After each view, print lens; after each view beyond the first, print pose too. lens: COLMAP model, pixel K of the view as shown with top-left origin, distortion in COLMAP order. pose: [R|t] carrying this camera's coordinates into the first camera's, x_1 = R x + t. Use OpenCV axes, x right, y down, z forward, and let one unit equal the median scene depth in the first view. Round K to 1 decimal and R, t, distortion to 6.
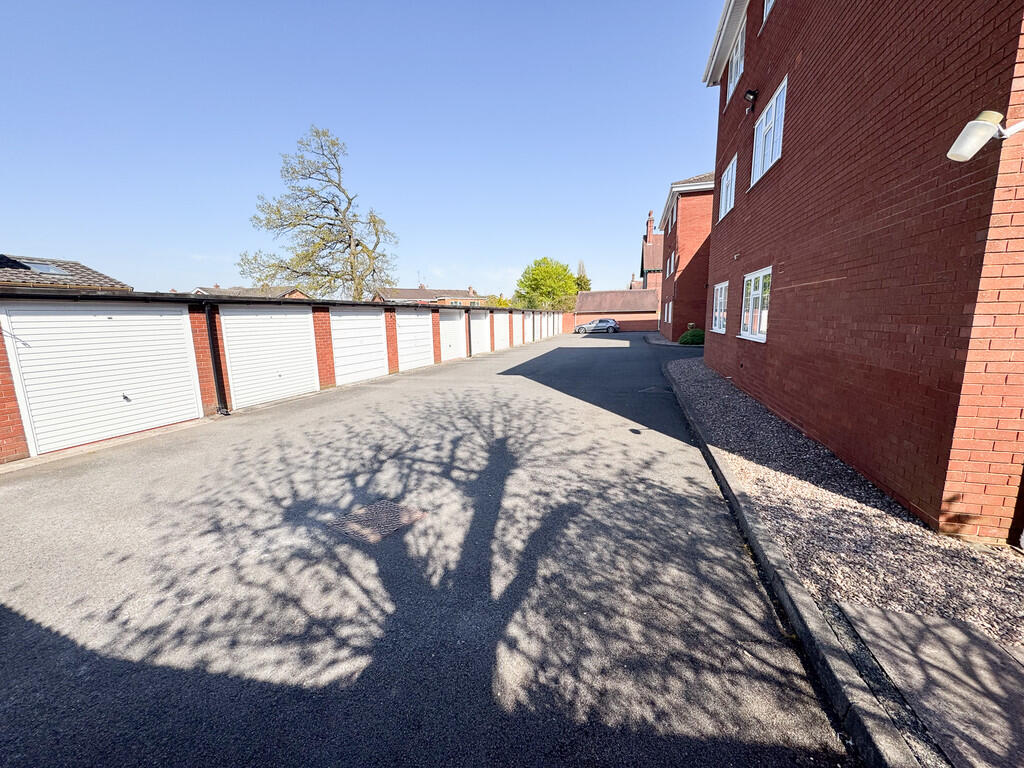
lens RADIAL K [[410.7, 0, 512.2], [0, 410.7, 384.8], [0, 0, 1]] dist [-0.001965, -0.000064]
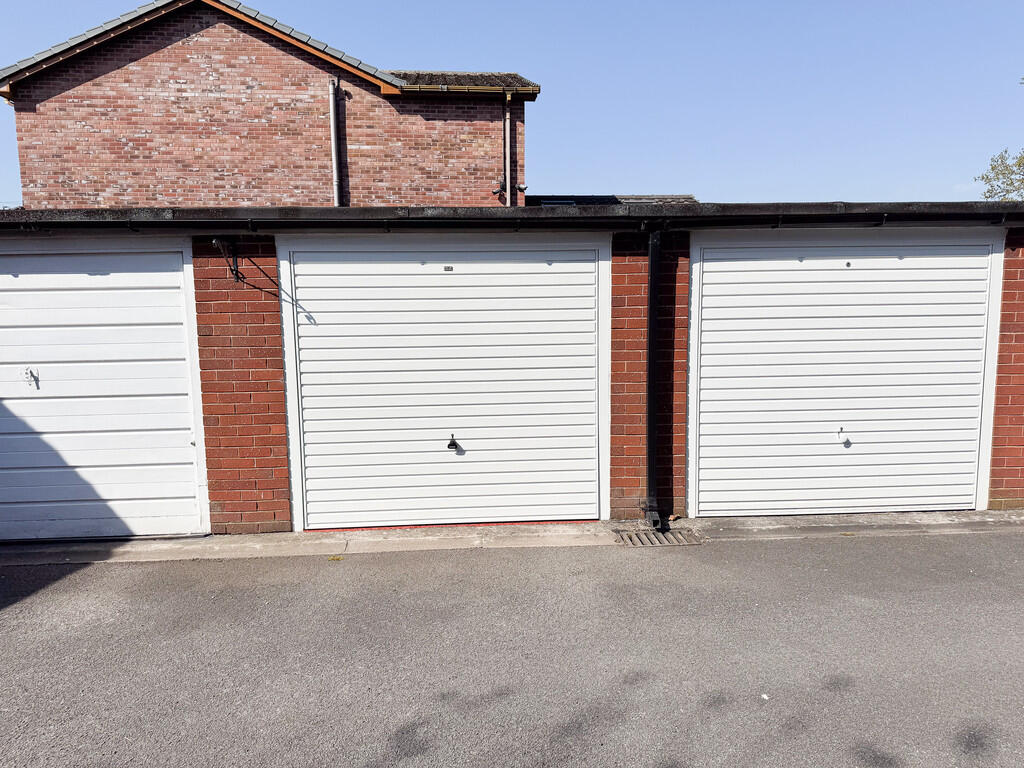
lens RADIAL K [[714.5, 0, 511.9], [0, 714.5, 383.3], [0, 0, 1]] dist [0.030566, -0.002666]
pose [[0.382753, 0.121009, -0.915891, -0.182263], [-0.147526, 0.986669, 0.068709, -0.086741], [0.911995, 0.108819, 0.395503, 0.650076]]
